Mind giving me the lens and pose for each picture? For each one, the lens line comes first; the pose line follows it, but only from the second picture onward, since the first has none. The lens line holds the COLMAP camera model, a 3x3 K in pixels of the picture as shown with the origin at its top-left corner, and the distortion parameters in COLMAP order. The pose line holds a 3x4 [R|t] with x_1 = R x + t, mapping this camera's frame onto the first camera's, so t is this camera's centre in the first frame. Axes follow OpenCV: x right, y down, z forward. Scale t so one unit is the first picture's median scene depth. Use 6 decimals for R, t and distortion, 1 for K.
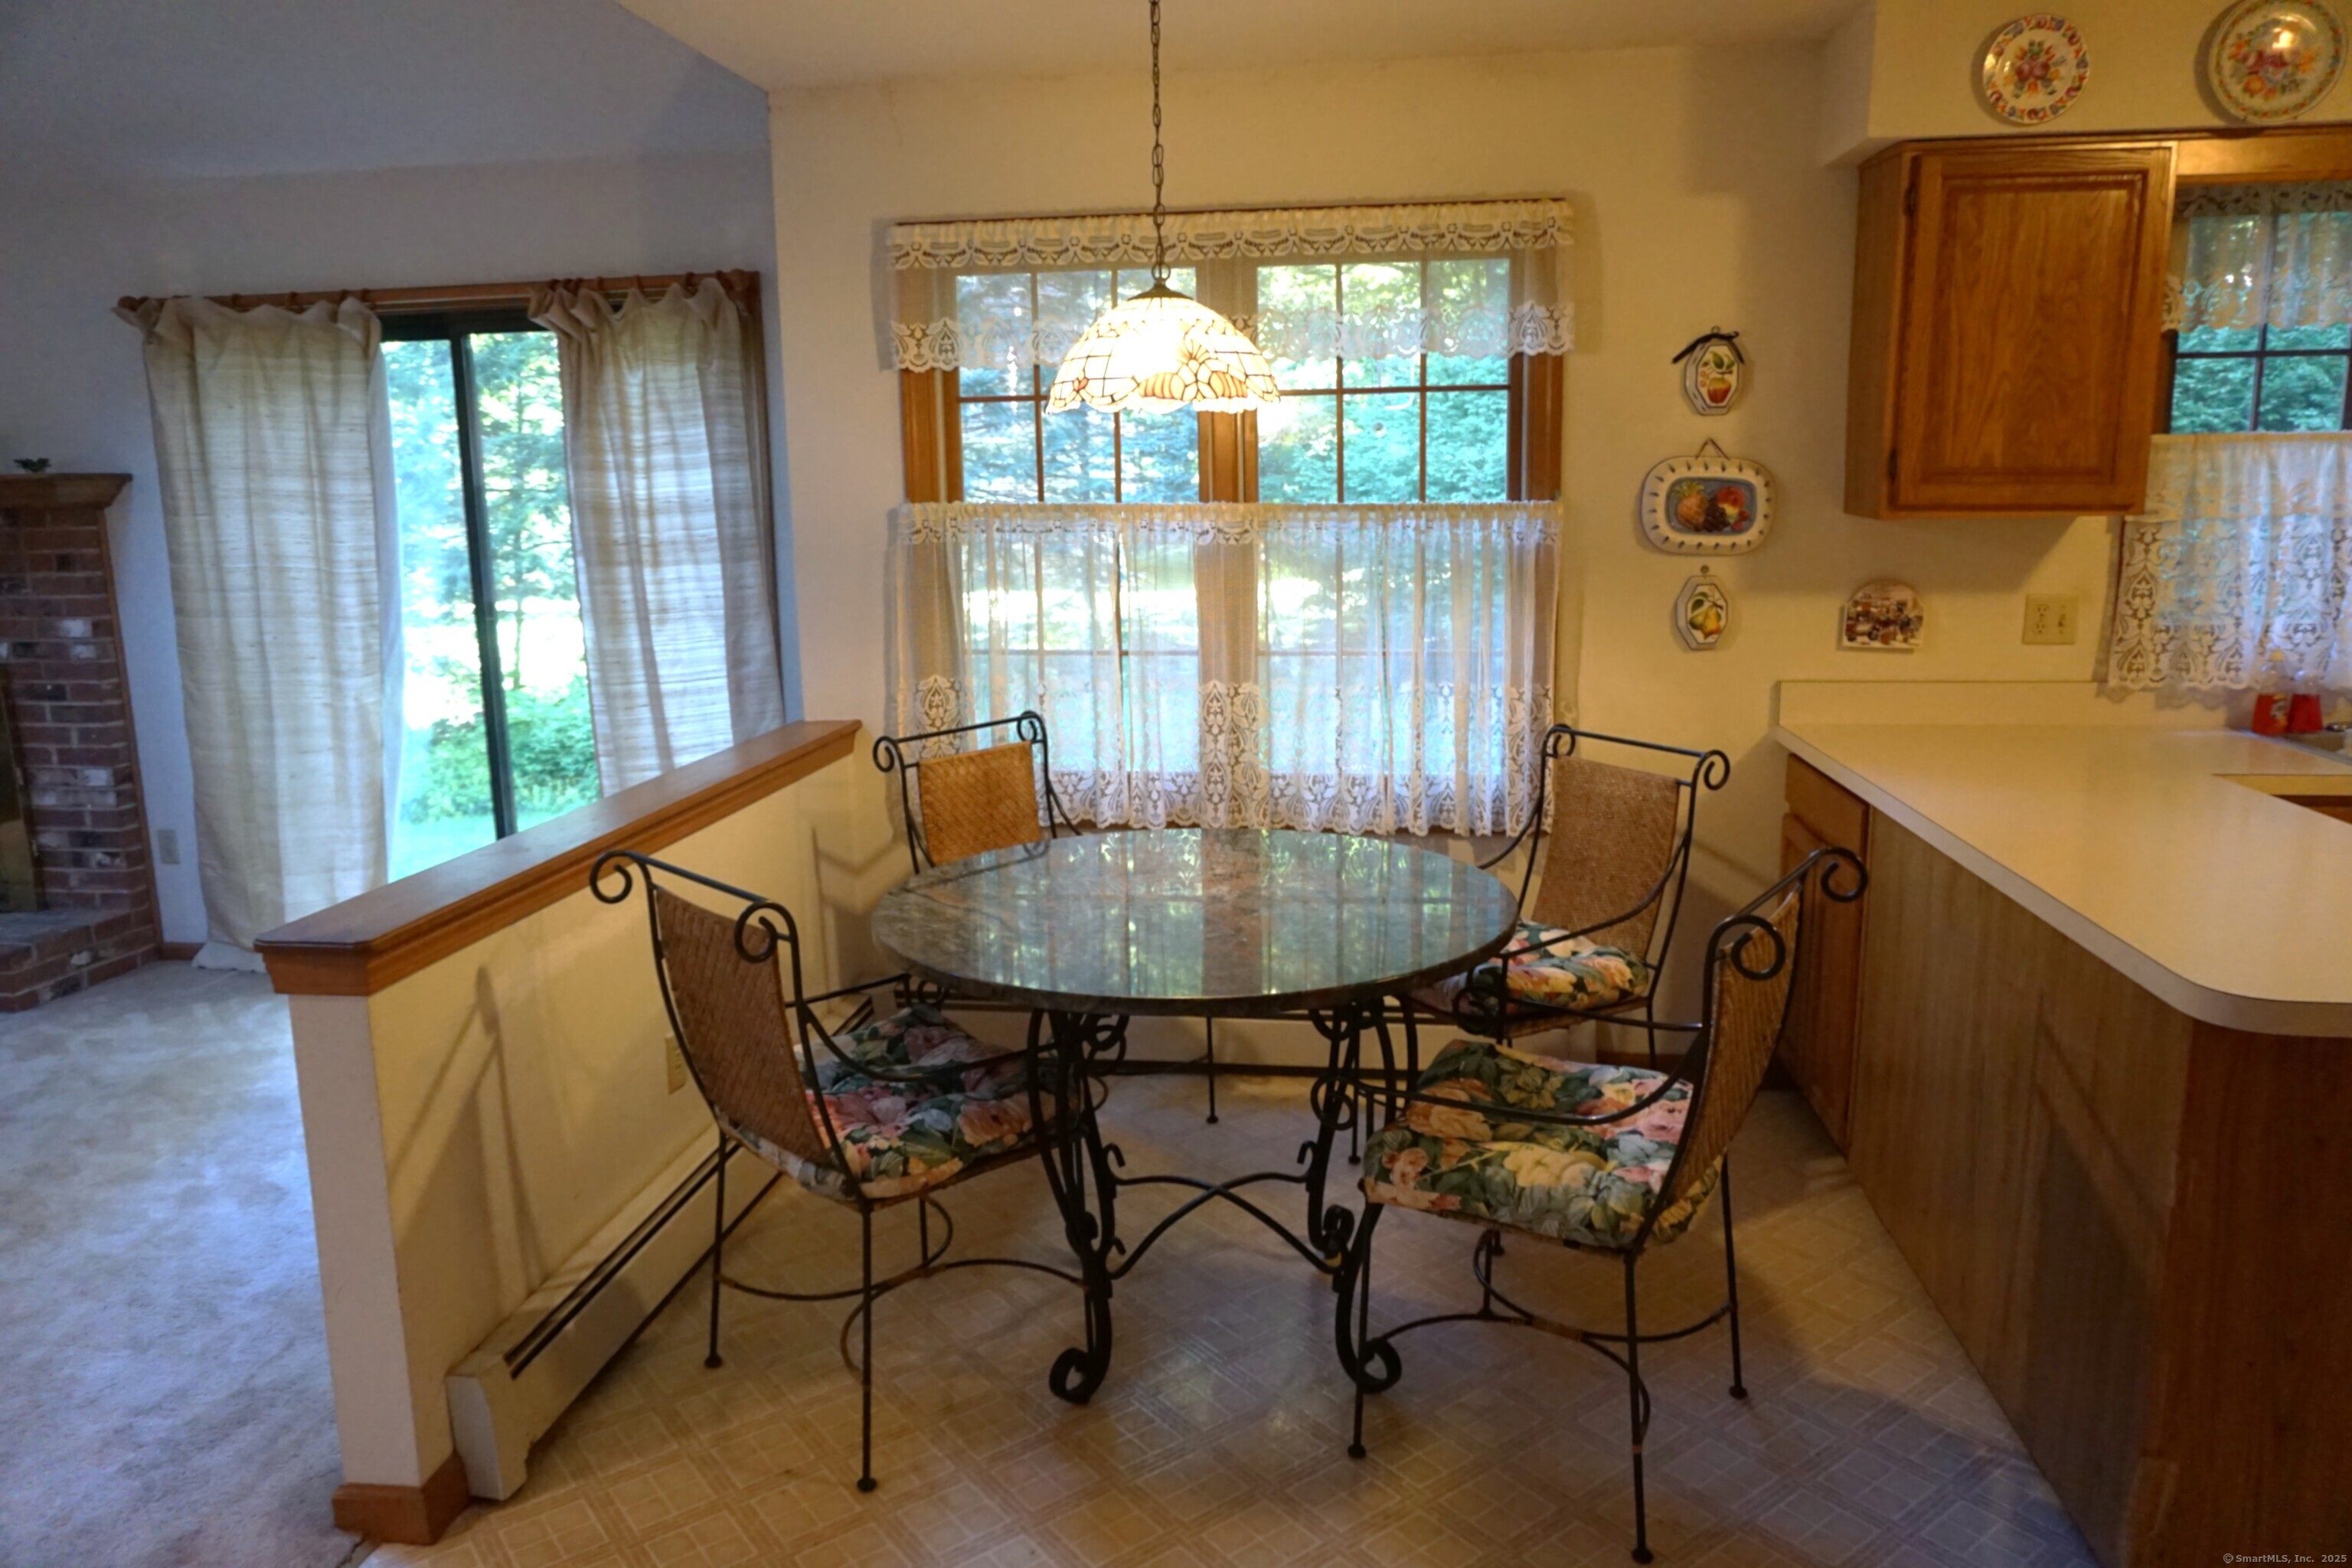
lens RADIAL K [[1572.9, 0, 1179.0], [0, 1572.9, 774.4], [0, 0, 1]] dist [-0.044300, 0.024823]
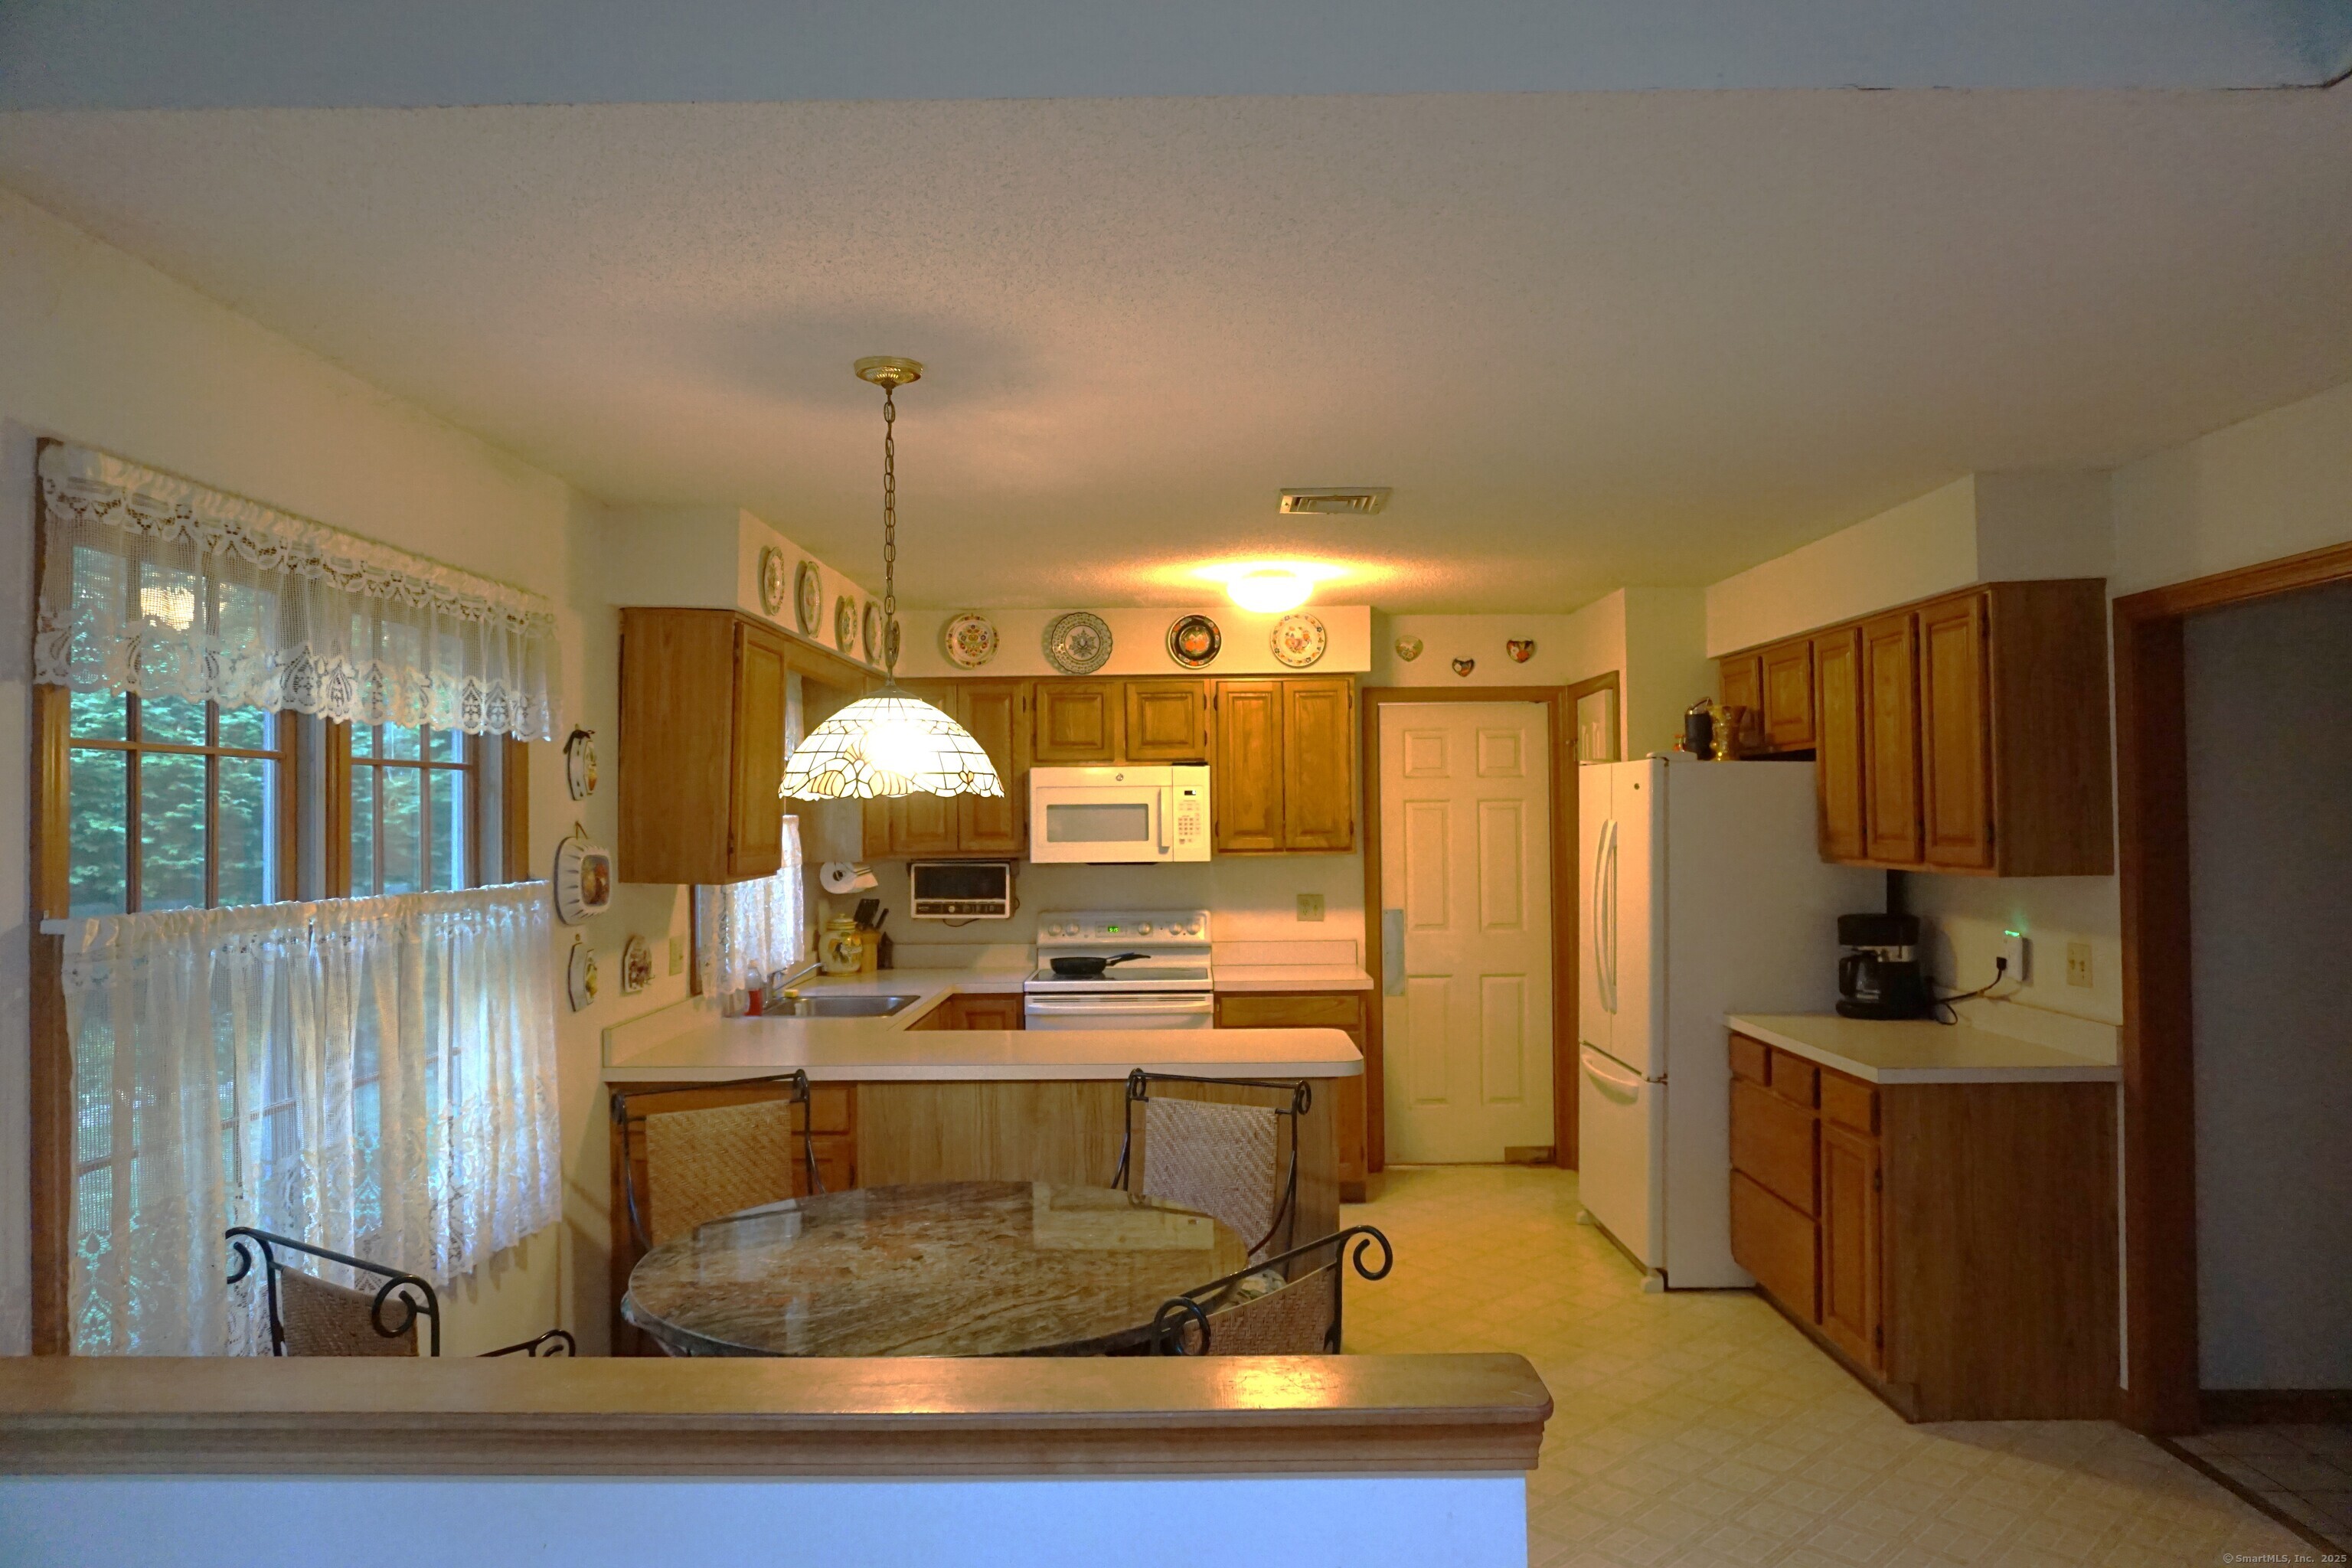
lens RADIAL K [[1572.9, 0, 1174.9], [0, 1572.9, 791.7], [0, 0, 1]] dist [-0.044300, 0.024823]
pose [[-0.131134, 0.030587, 0.990893, -0.813392], [0.193803, 0.981030, -0.004635, -0.143912], [-0.972237, 0.191430, -0.134574, 0.714963]]
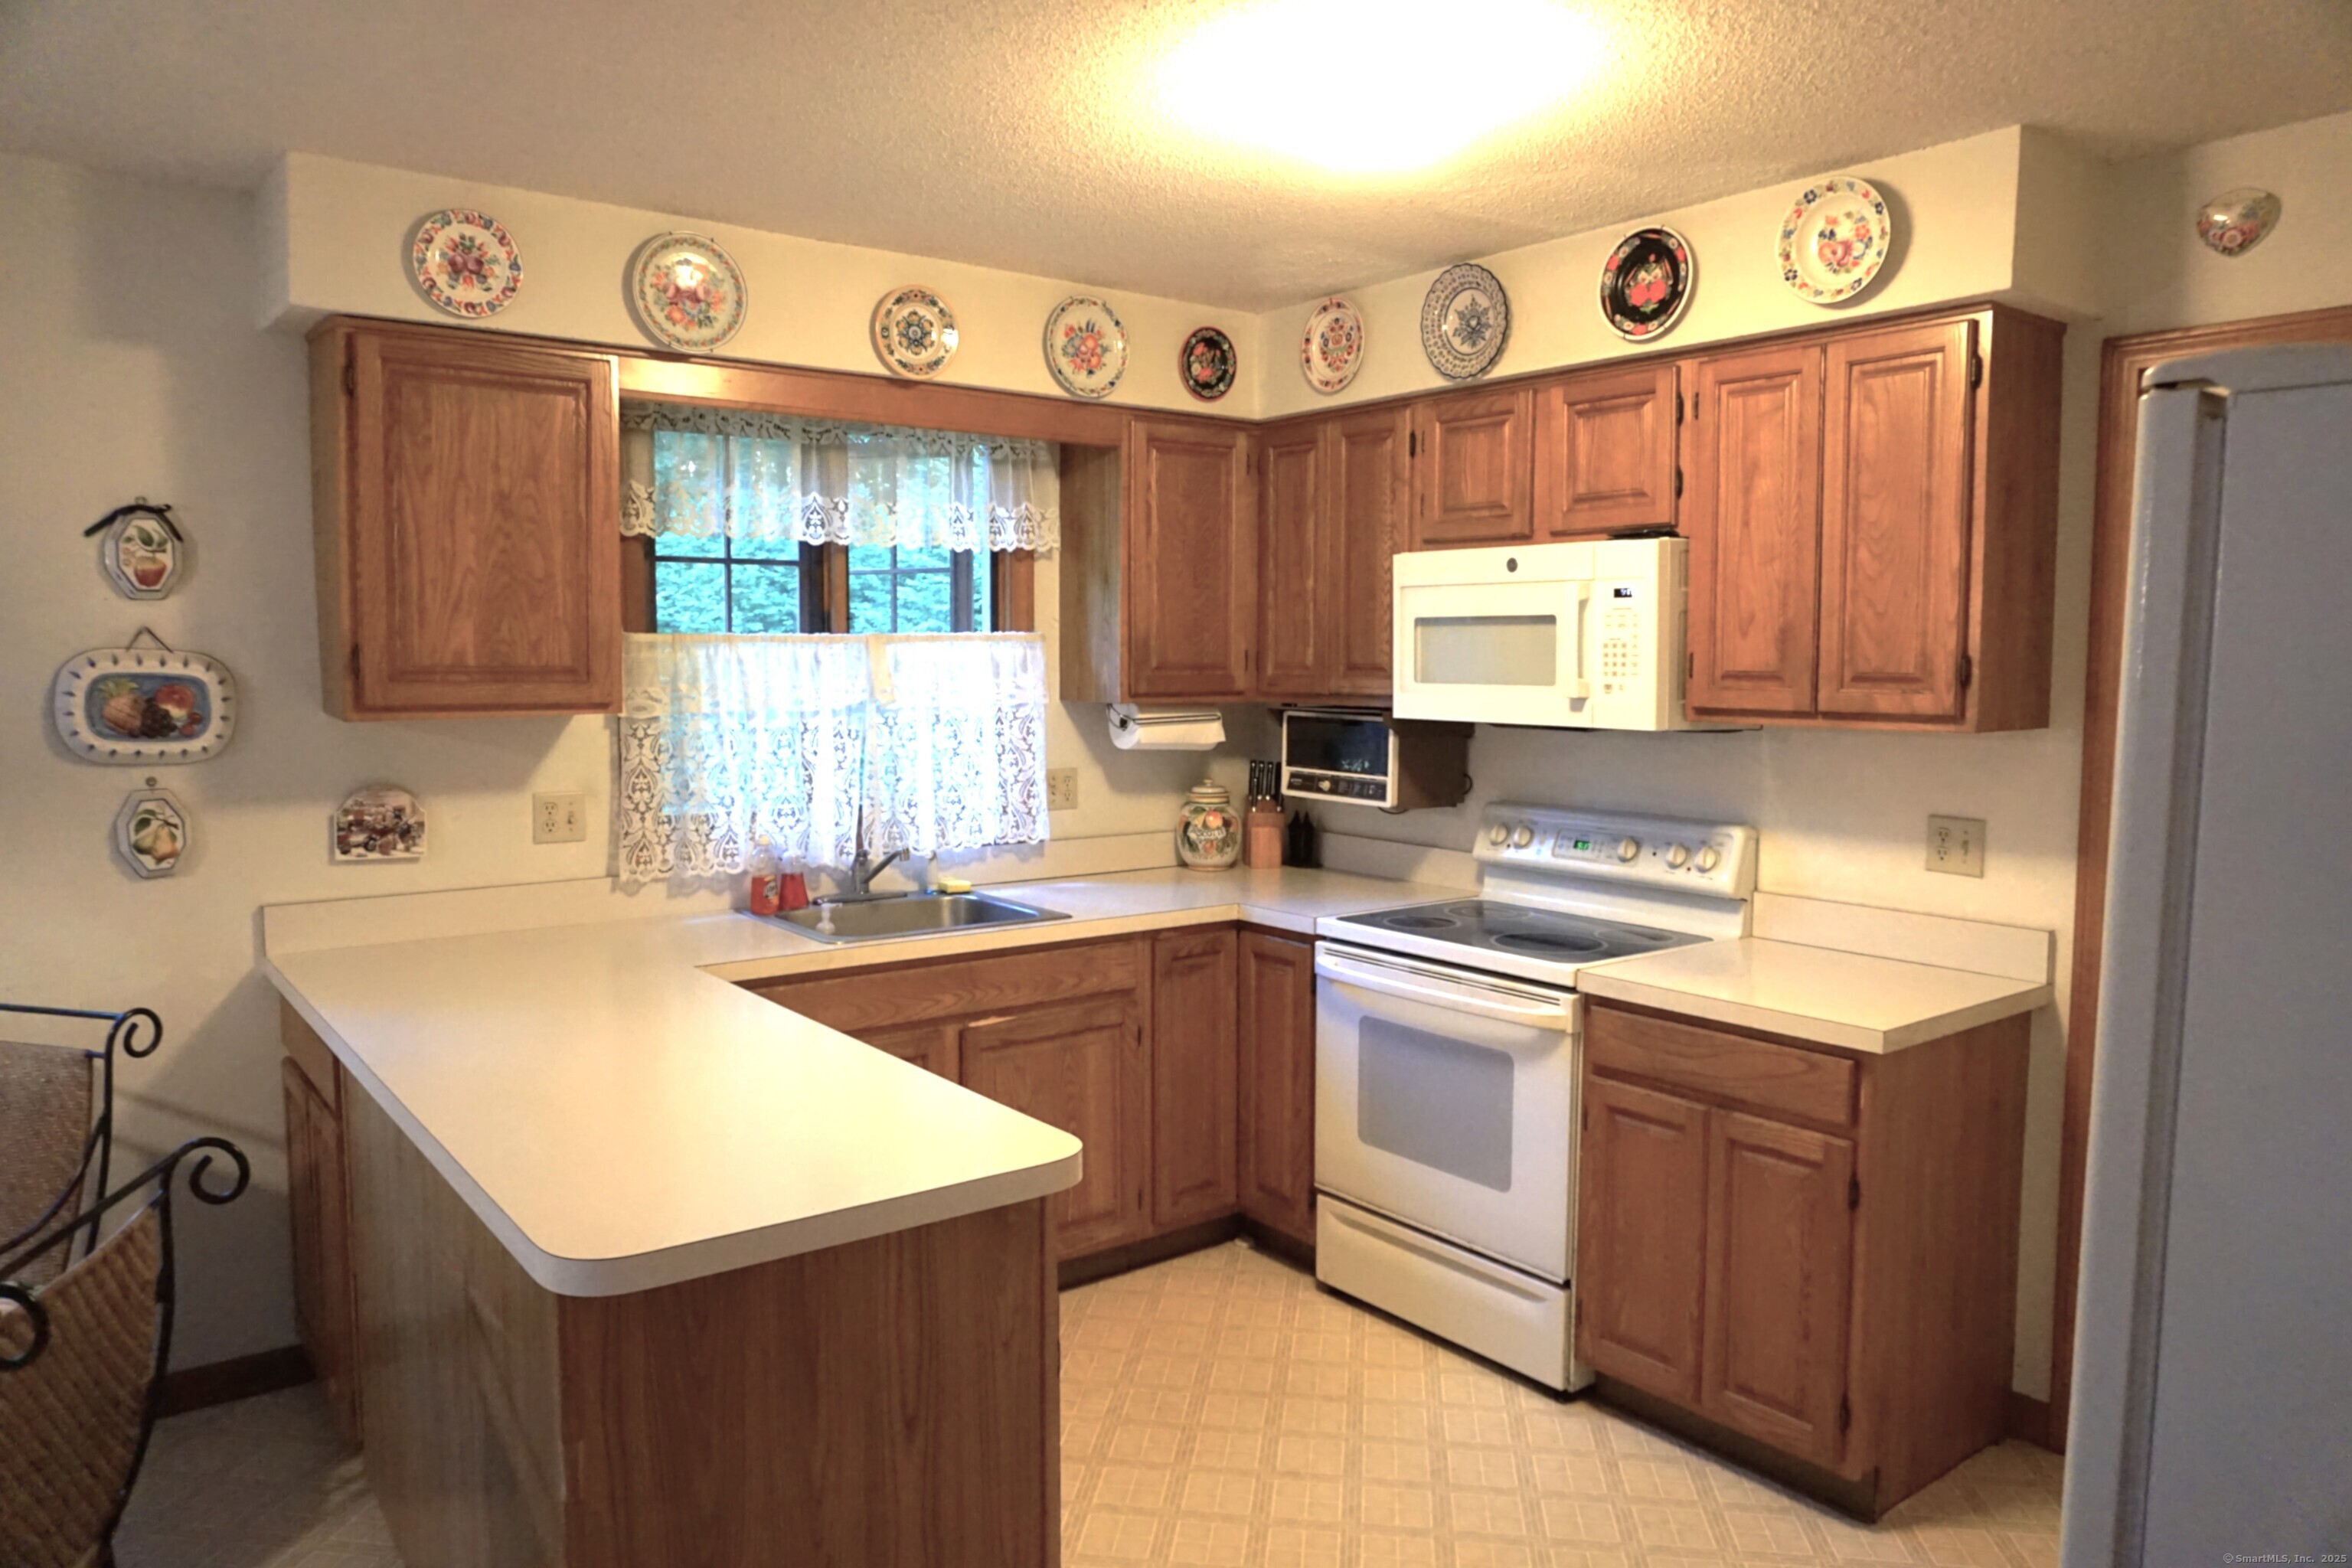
lens RADIAL K [[1572.9, 0, 1181.0], [0, 1572.9, 775.1], [0, 0, 1]] dist [-0.044300, 0.024823]
pose [[0.695085, -0.037087, 0.717970, 0.125087], [0.116085, 0.991354, -0.061176, -0.020131], [-0.709493, 0.125868, 0.693381, 0.035912]]
